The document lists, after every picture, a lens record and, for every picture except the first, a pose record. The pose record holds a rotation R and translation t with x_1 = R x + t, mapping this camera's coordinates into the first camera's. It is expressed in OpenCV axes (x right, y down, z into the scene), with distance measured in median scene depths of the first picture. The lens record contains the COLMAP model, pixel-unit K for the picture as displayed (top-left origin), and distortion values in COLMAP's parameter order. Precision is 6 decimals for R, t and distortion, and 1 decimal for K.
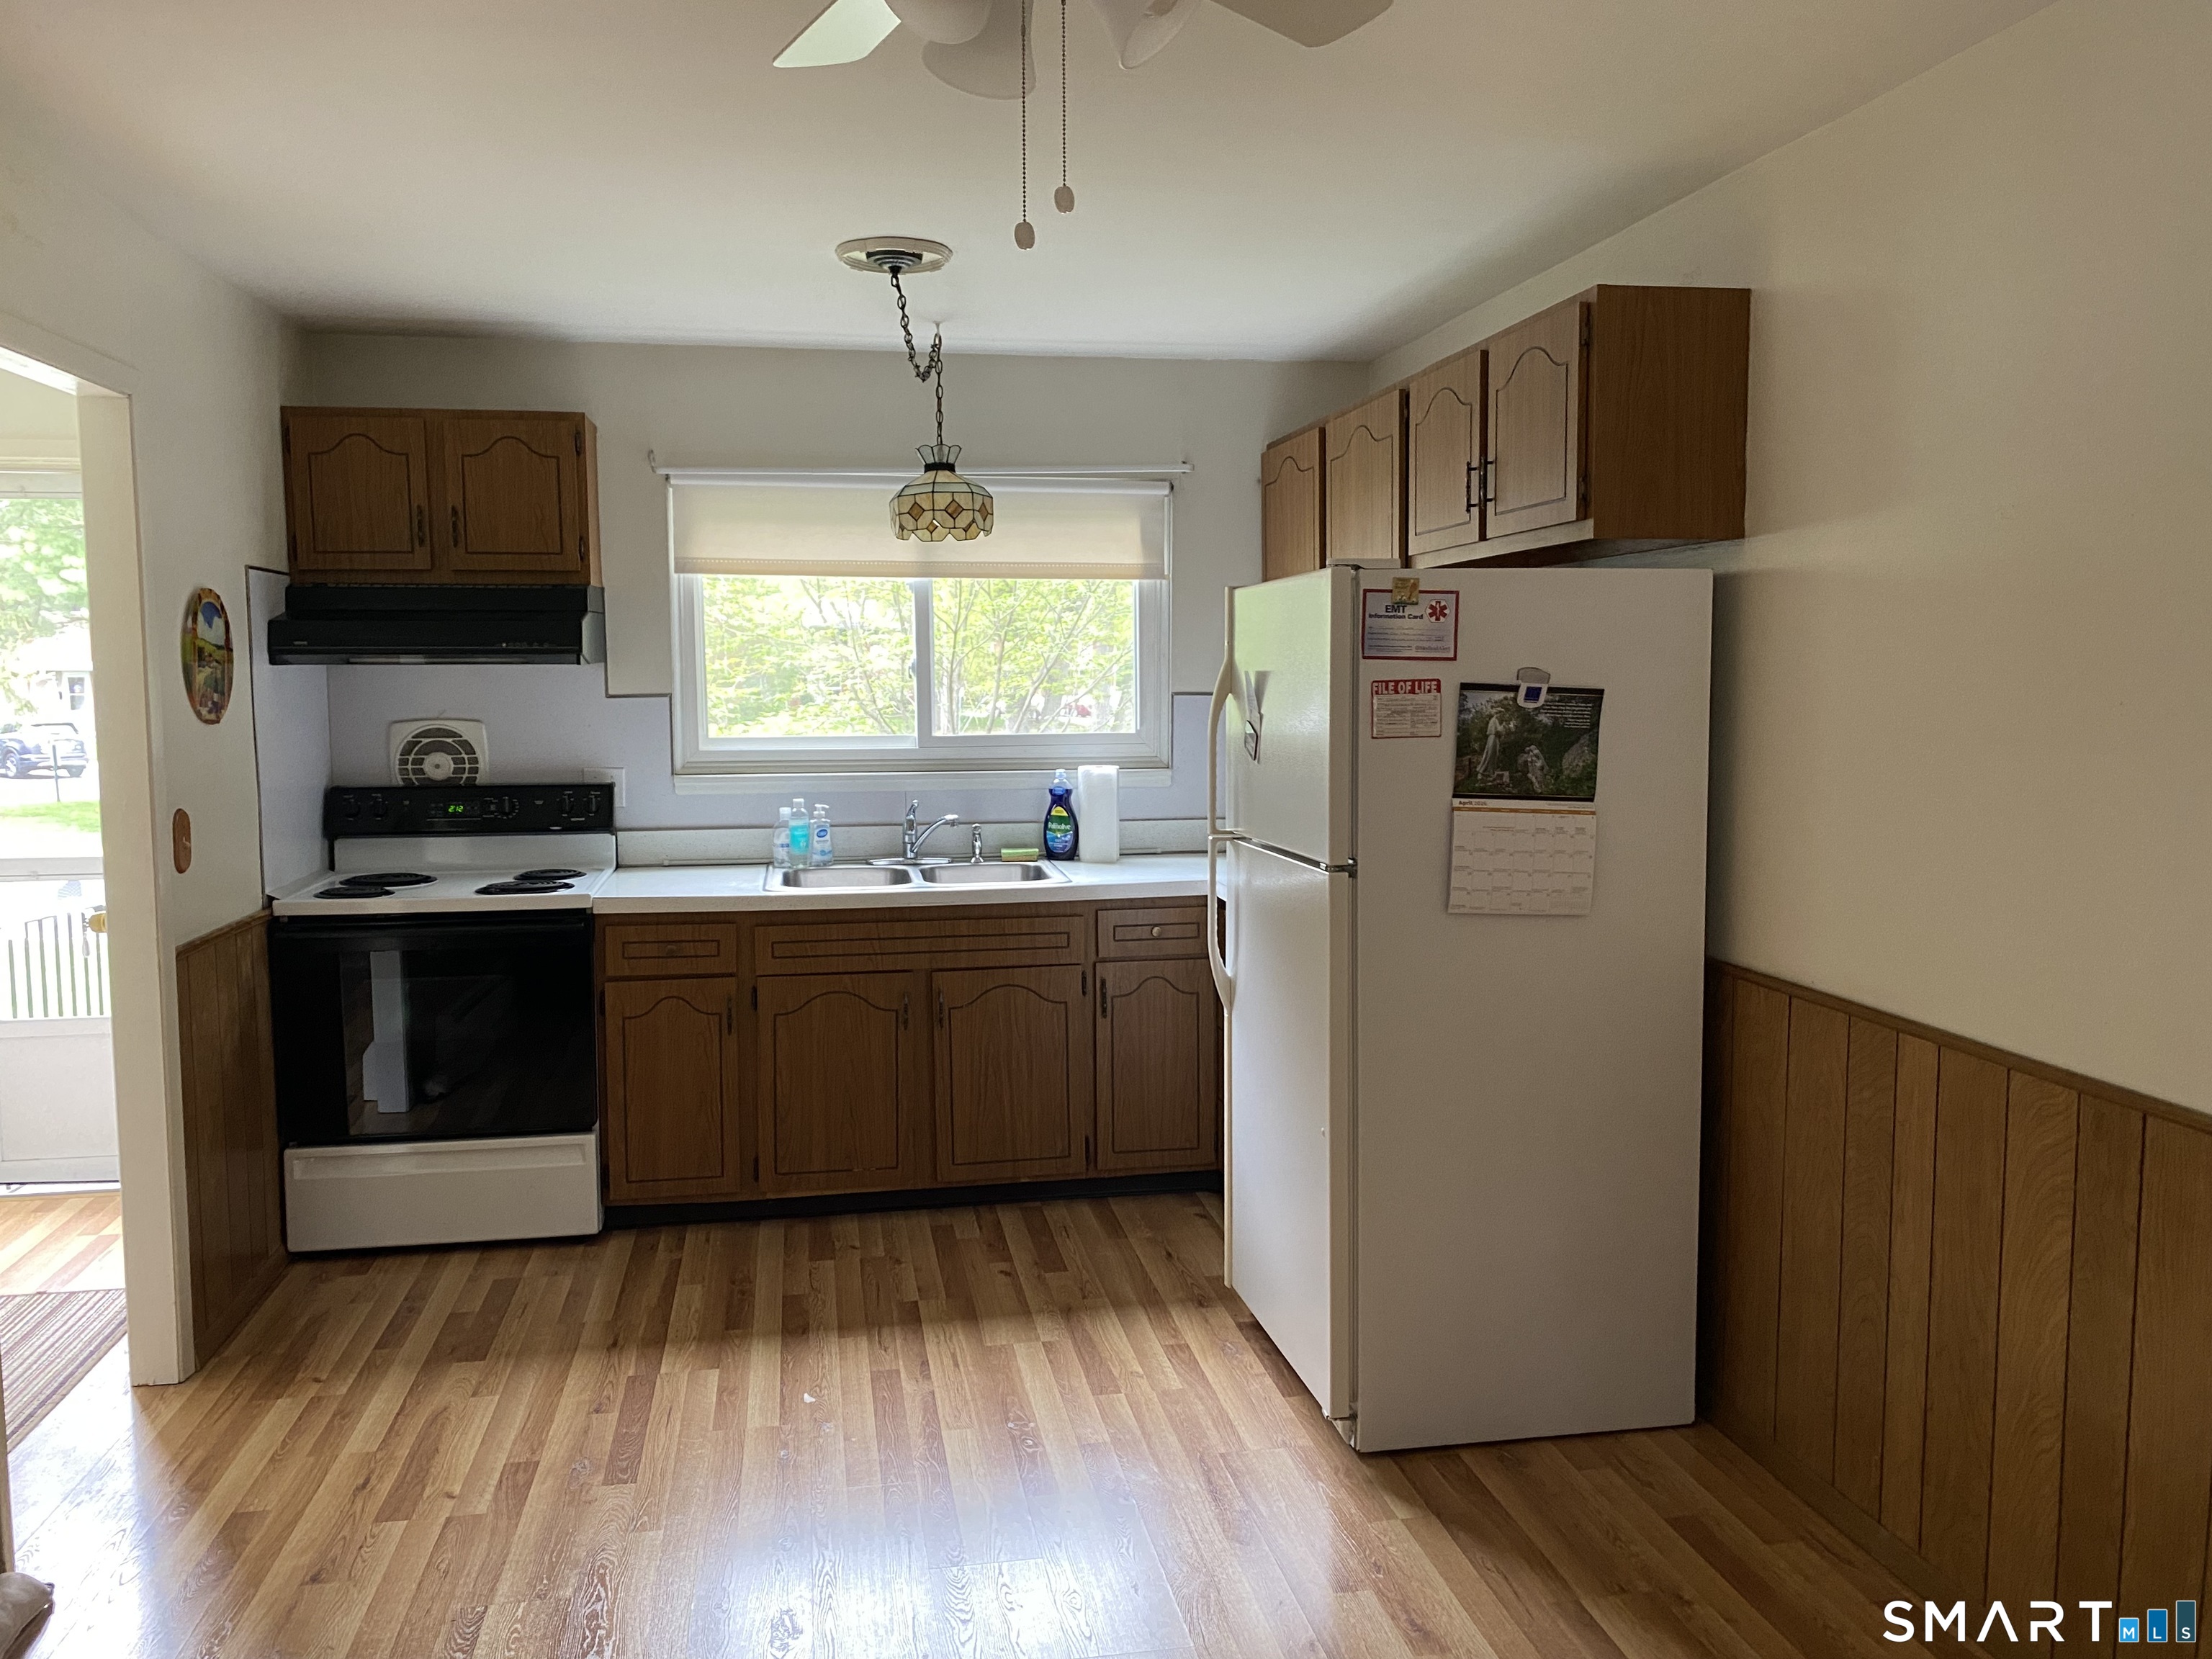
lens RADIAL K [[1699.0, 0, 1100.4], [0, 1699.0, 795.1], [0, 0, 1]] dist [0.052211, -0.084379]
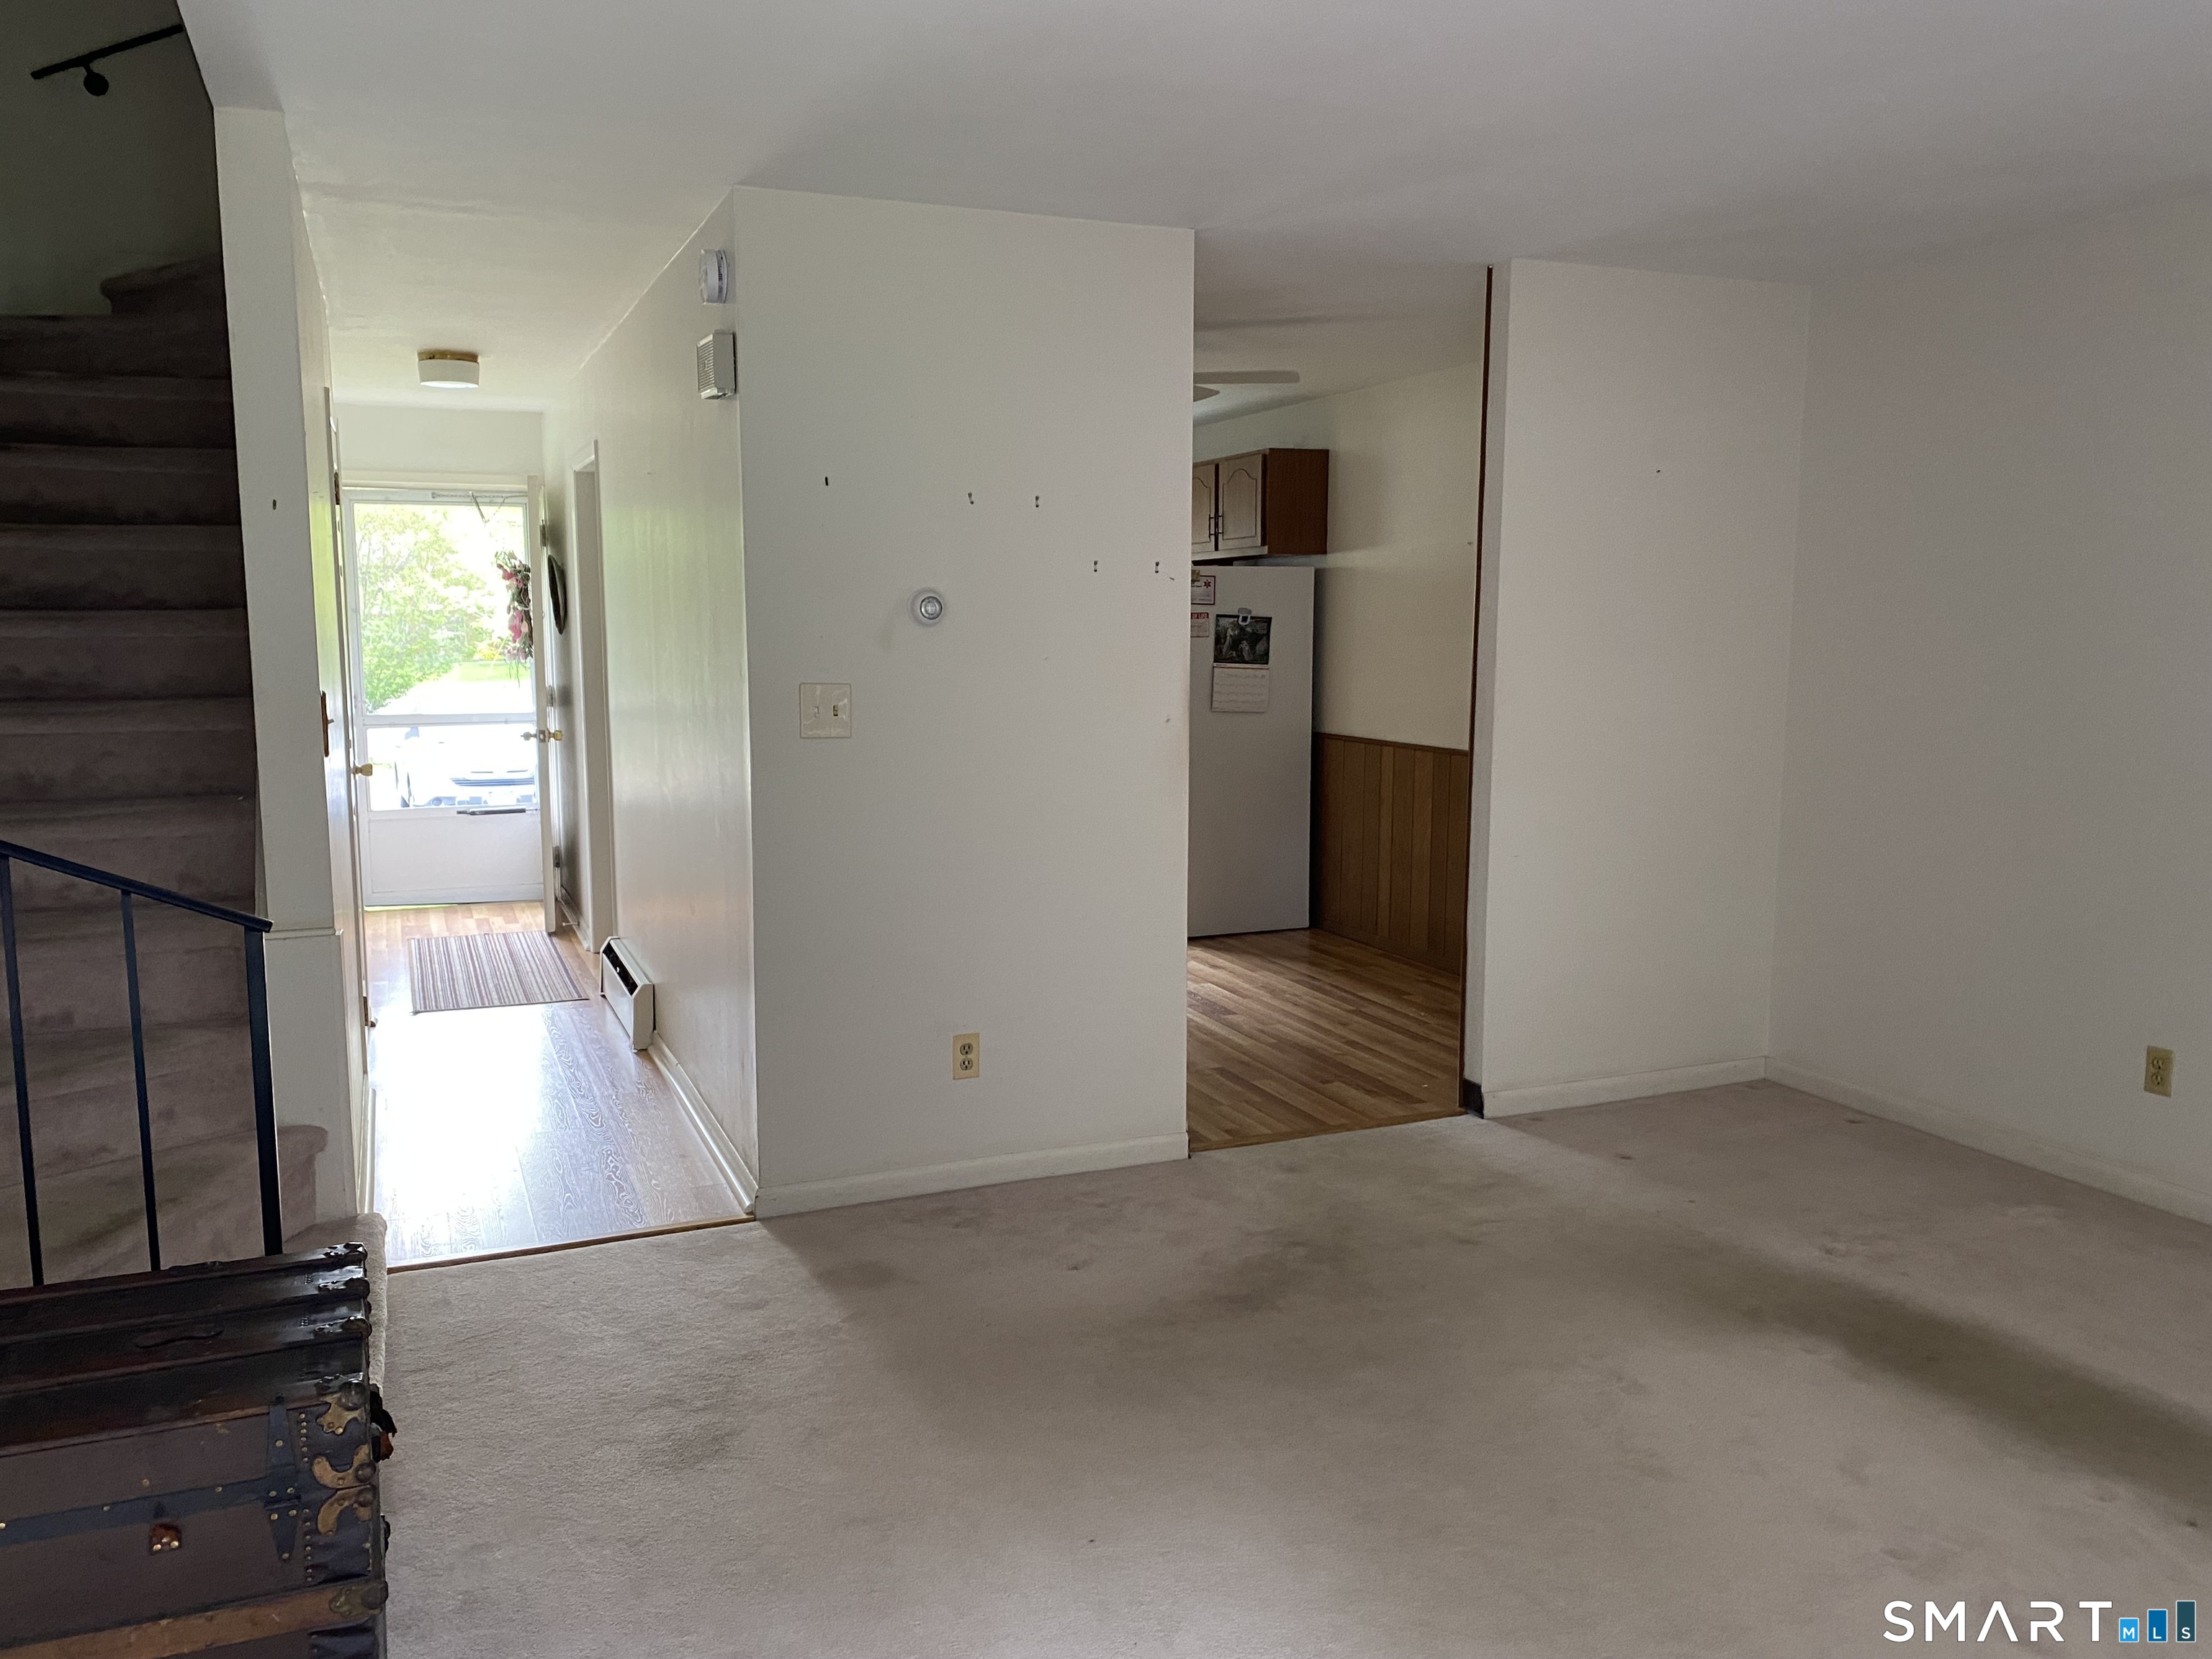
lens RADIAL K [[1699.0, 0, 1105.5], [0, 1699.0, 835.6], [0, 0, 1]] dist [0.052211, -0.084379]
pose [[0.974647, -0.021986, 0.222667, -0.475232], [0.011190, 0.998705, 0.049628, 0.123634], [-0.223469, -0.045878, 0.973631, -1.296250]]
